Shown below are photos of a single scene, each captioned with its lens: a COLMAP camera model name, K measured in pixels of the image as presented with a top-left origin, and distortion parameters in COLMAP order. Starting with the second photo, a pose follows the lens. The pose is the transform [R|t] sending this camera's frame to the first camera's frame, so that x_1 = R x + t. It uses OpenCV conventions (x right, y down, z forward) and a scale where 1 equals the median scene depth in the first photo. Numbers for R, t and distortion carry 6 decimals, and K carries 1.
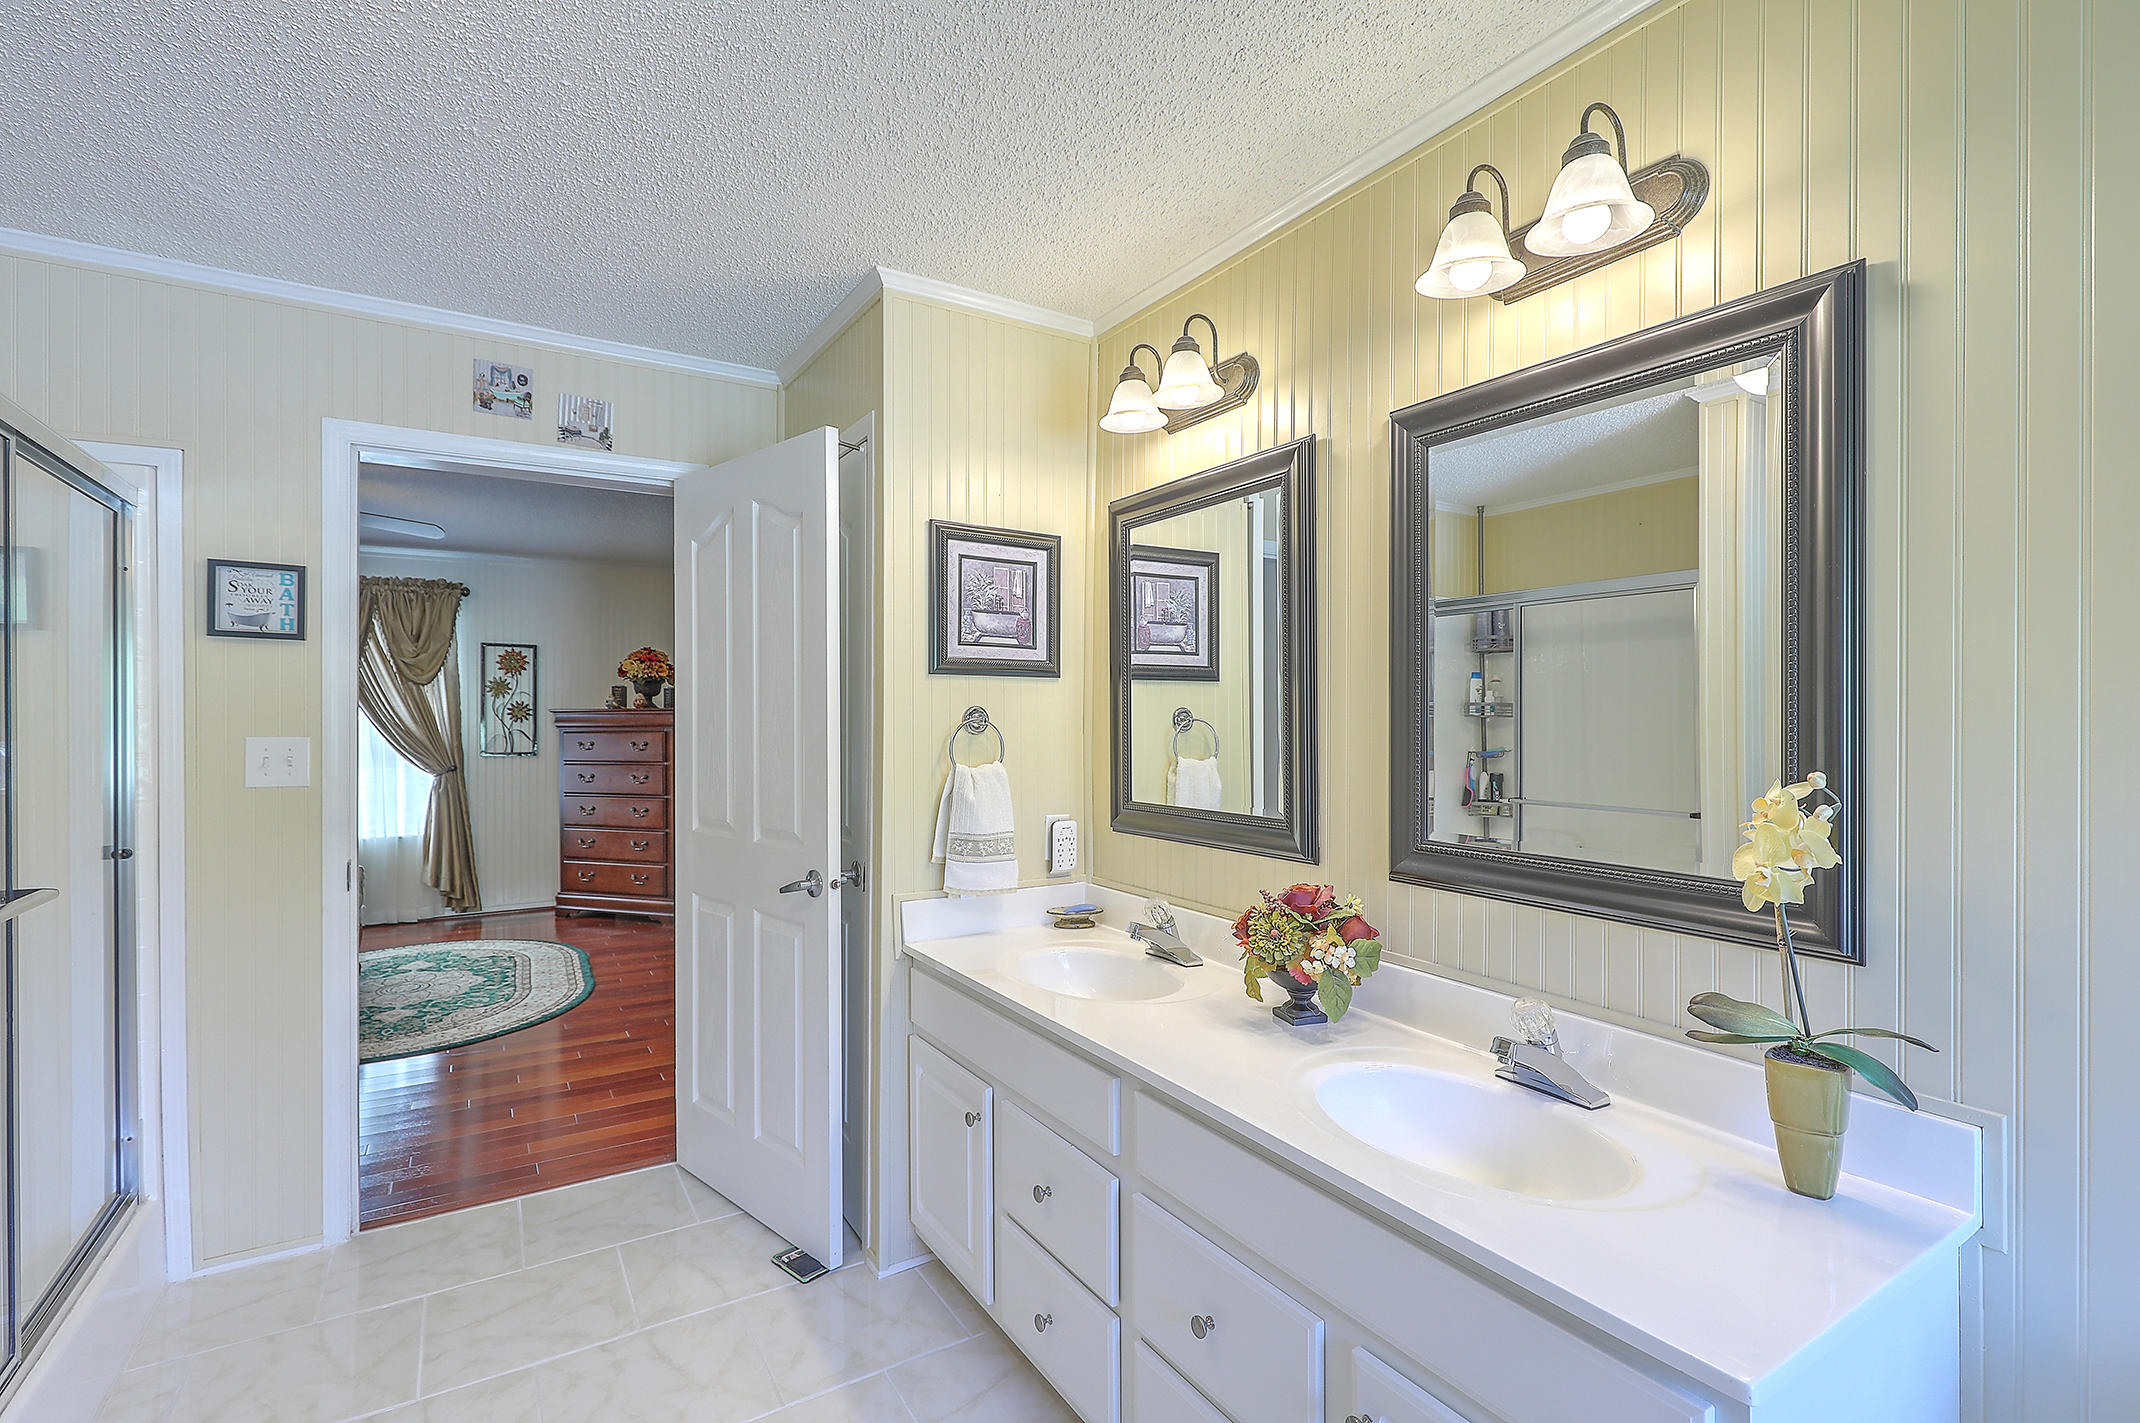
lens RADIAL K [[970.6, 0, 1070.0], [0, 970.6, 711.5], [0, 0, 1]] dist [0.001705, 0.000074]
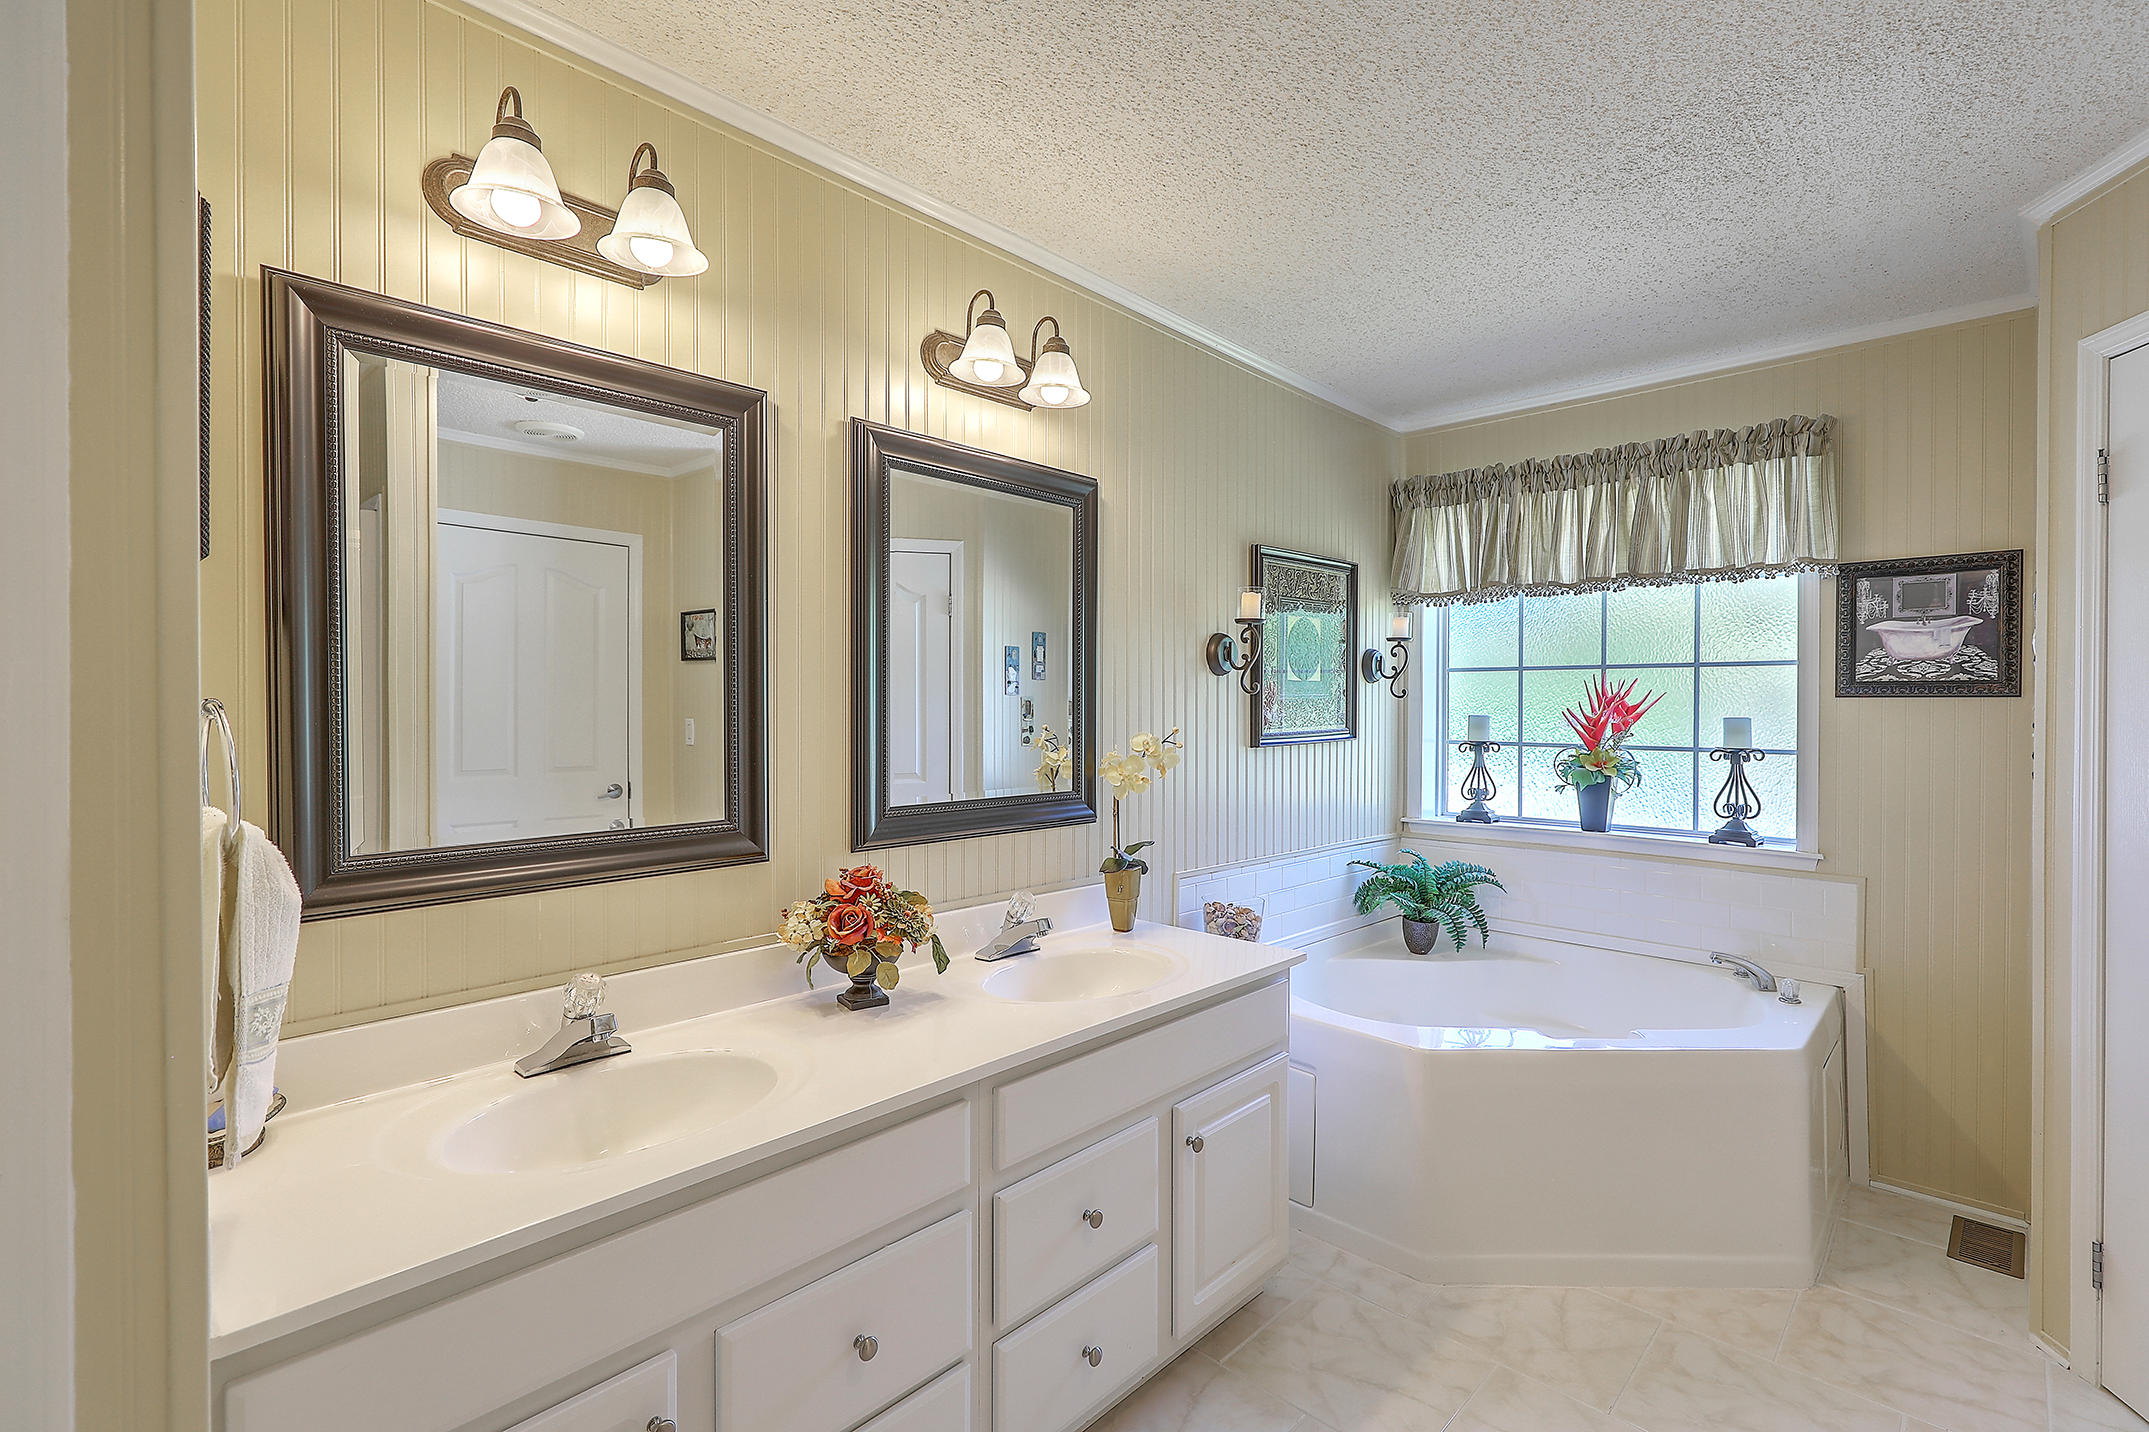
lens RADIAL K [[974.7, 0, 1074.5], [0, 974.7, 716.0], [0, 0, 1]] dist [0.001705, 0.000074]
pose [[-0.252152, -0.030204, 0.967216, -1.049032], [-0.019168, 0.999473, 0.026214, -0.016793], [-0.967498, -0.011930, -0.252598, 1.399870]]
